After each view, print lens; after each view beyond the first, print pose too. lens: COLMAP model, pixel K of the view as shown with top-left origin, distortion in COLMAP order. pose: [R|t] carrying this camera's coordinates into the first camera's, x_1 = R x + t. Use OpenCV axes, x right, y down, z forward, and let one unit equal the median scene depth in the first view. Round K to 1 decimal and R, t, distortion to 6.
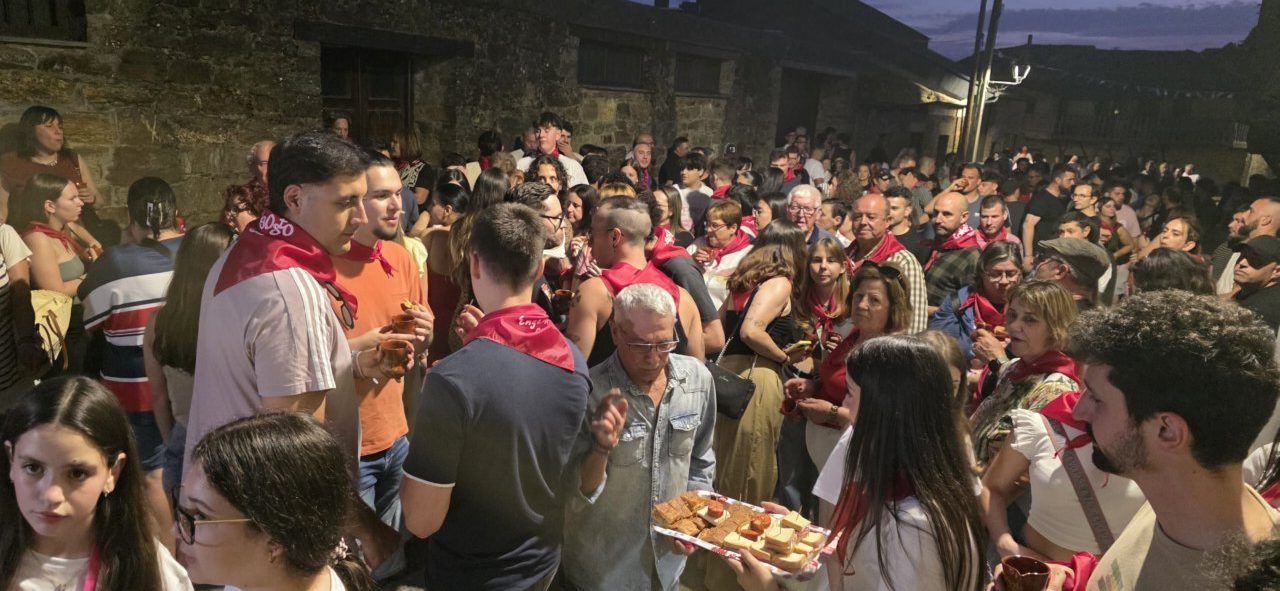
lens RADIAL K [[921.2, 0, 639.4], [0, 921.2, 297.7], [0, 0, 1]] dist [0.044901, -0.012625]
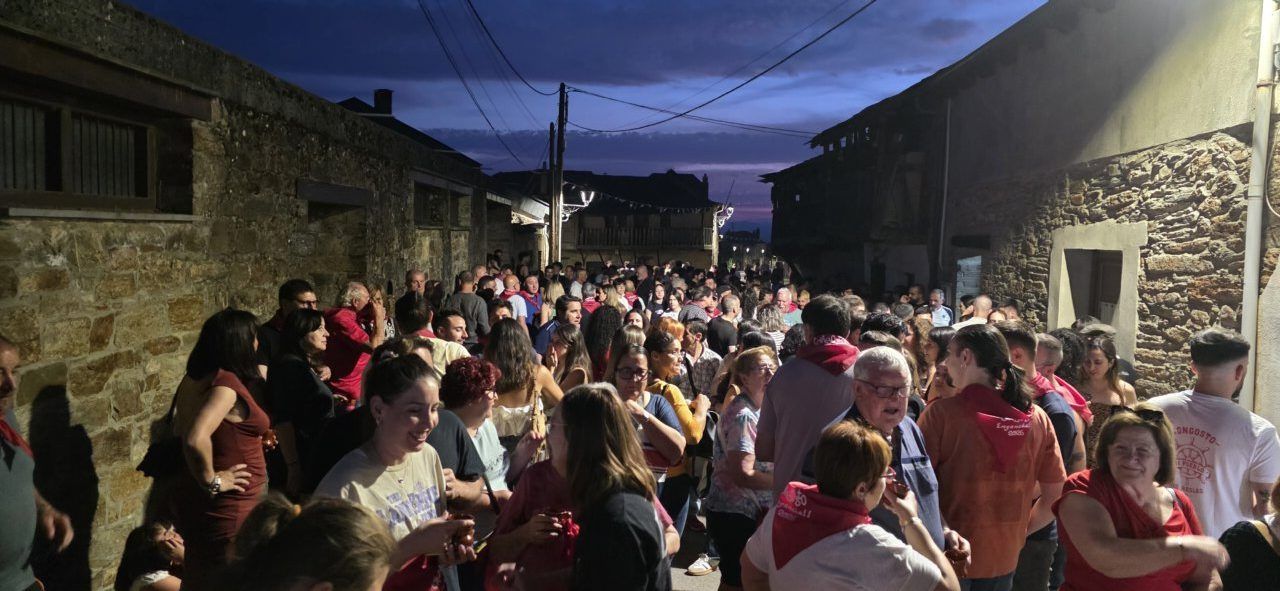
lens RADIAL K [[921.2, 0, 638.3], [0, 921.2, 291.8], [0, 0, 1]] dist [0.044901, -0.012625]
pose [[0.791932, -0.078303, 0.605567, -0.557851], [0.150467, 0.986186, -0.069255, -0.058550], [-0.591779, 0.145963, 0.792775, 0.065685]]
